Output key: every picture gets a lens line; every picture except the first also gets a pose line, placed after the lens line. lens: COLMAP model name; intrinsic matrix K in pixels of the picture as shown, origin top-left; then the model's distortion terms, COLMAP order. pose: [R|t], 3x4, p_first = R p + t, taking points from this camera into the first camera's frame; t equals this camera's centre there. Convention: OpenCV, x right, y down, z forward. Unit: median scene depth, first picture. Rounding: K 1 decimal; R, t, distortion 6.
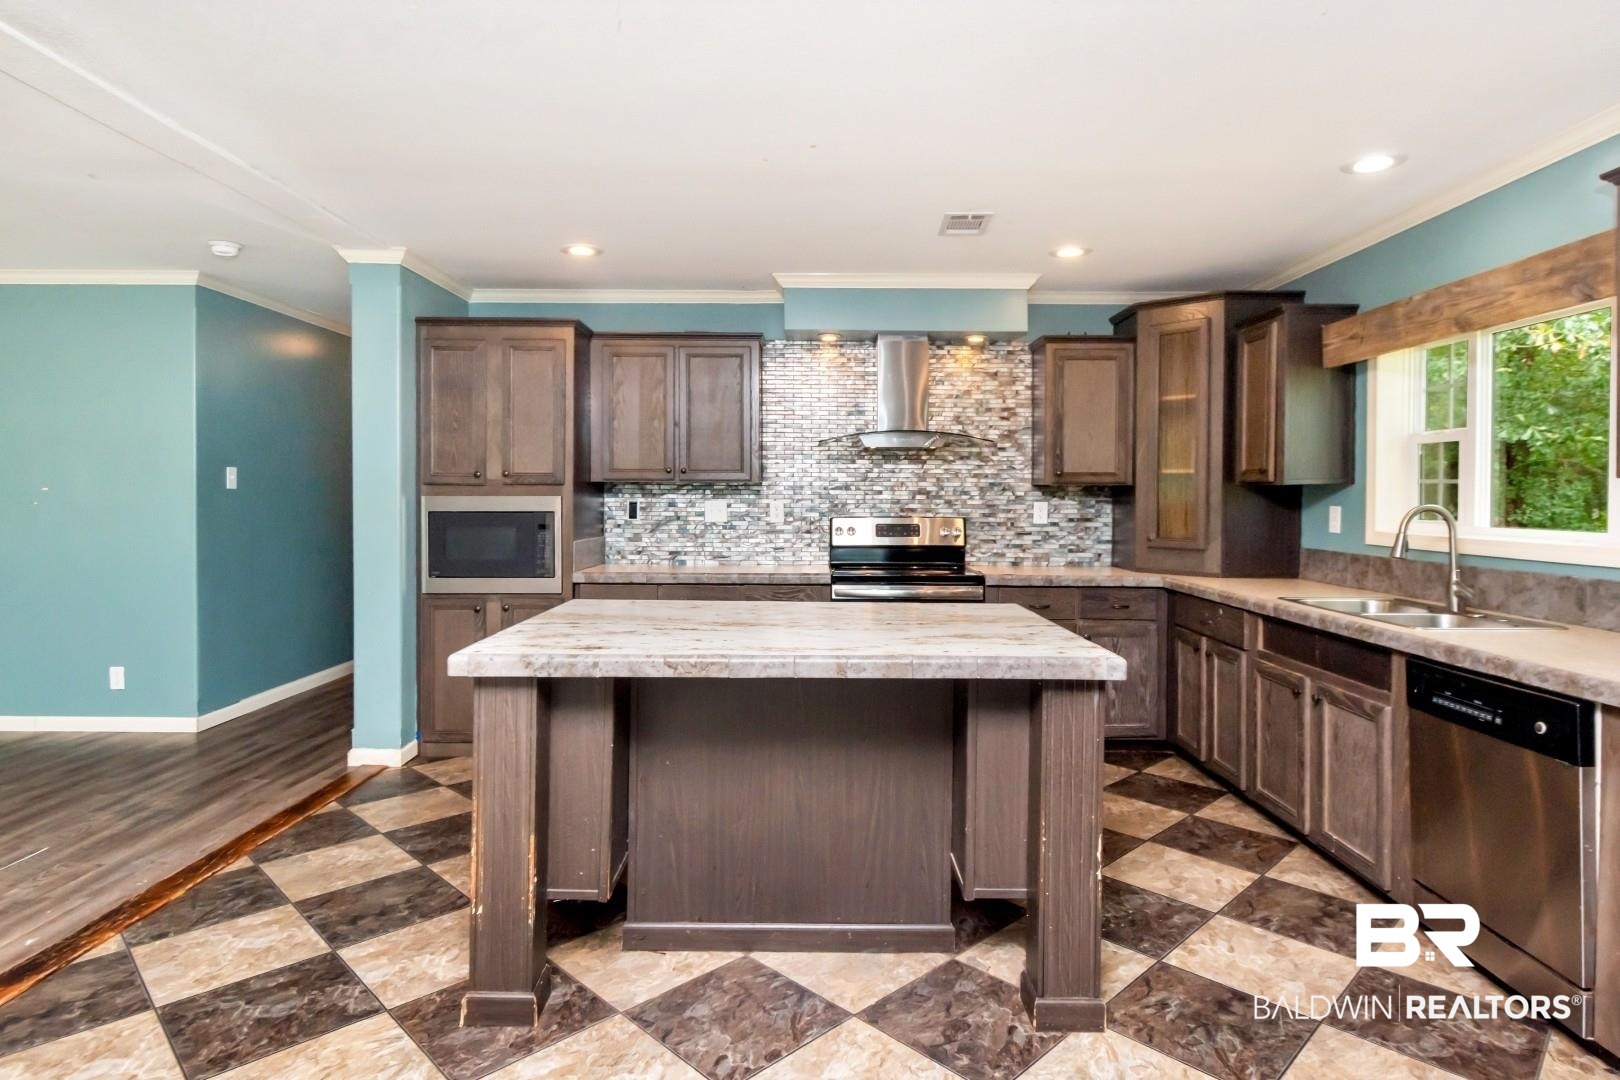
lens RADIAL K [[896.6, 0, 813.1], [0, 896.6, 510.3], [0, 0, 1]] dist [0.004129, -0.000587]
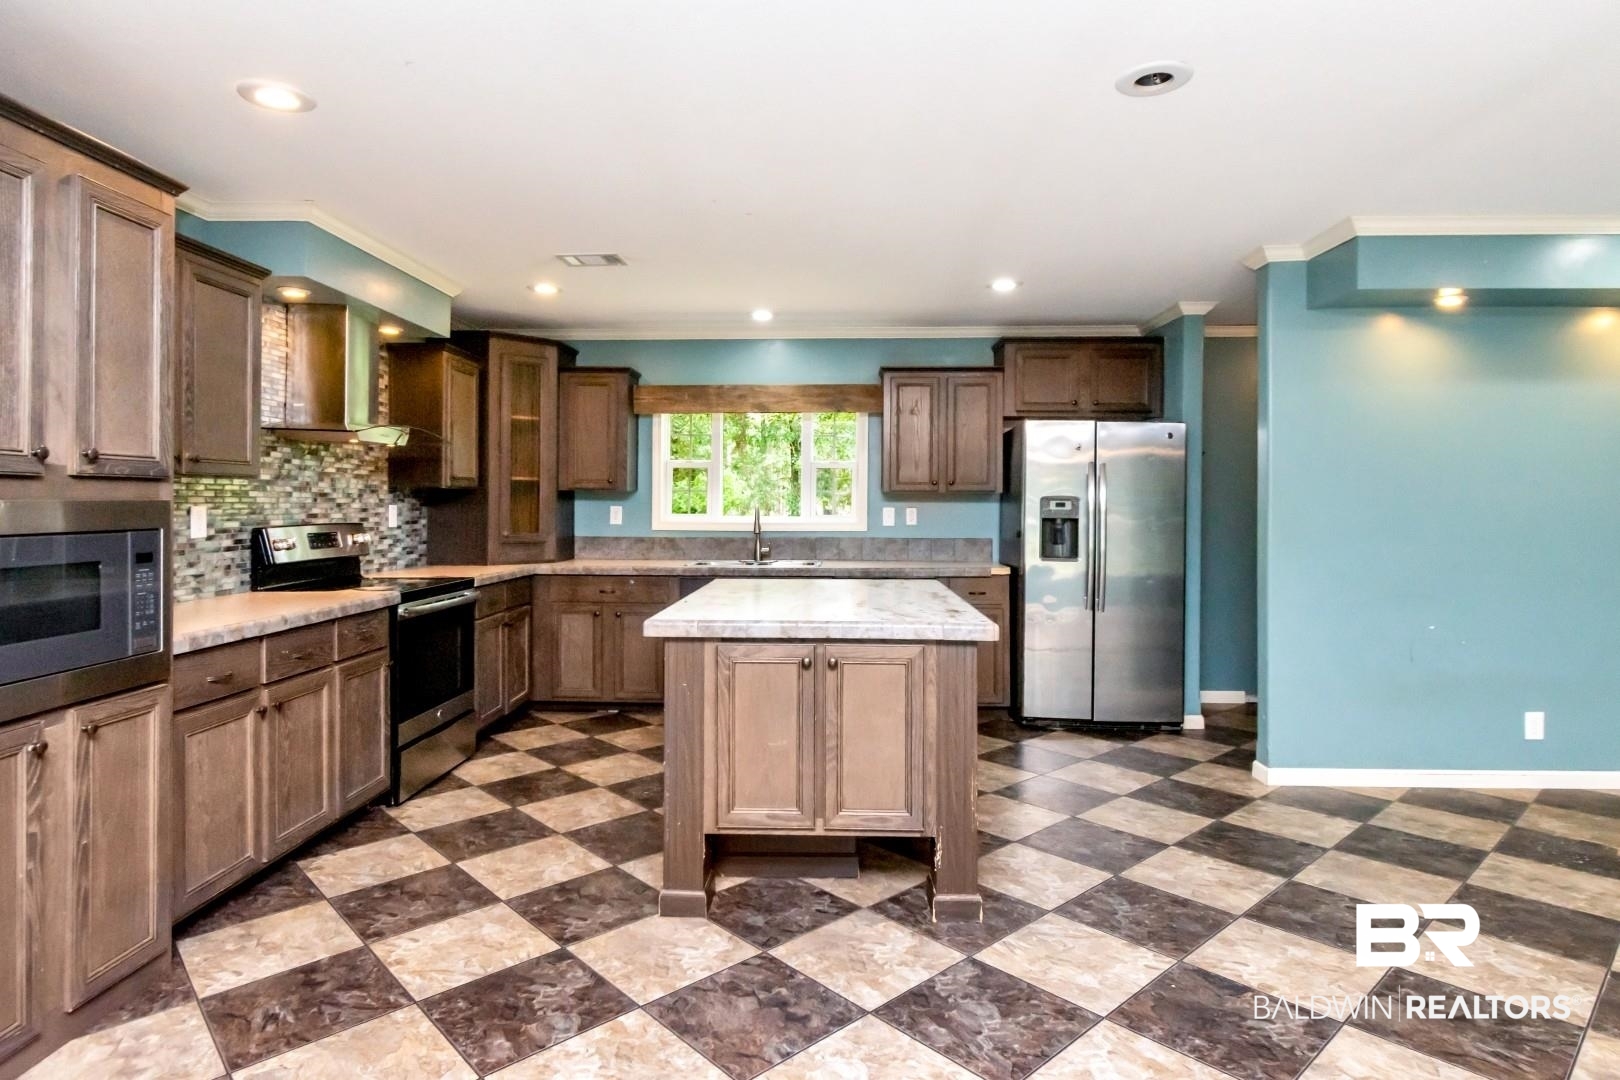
lens RADIAL K [[896.6, 0, 799.1], [0, 896.6, 540.5], [0, 0, 1]] dist [0.004129, -0.000587]
pose [[0.029326, -0.046057, 0.998508, -0.885442], [0.013913, 0.998860, 0.045665, -0.011346], [-0.999473, 0.012553, 0.029934, 0.655840]]
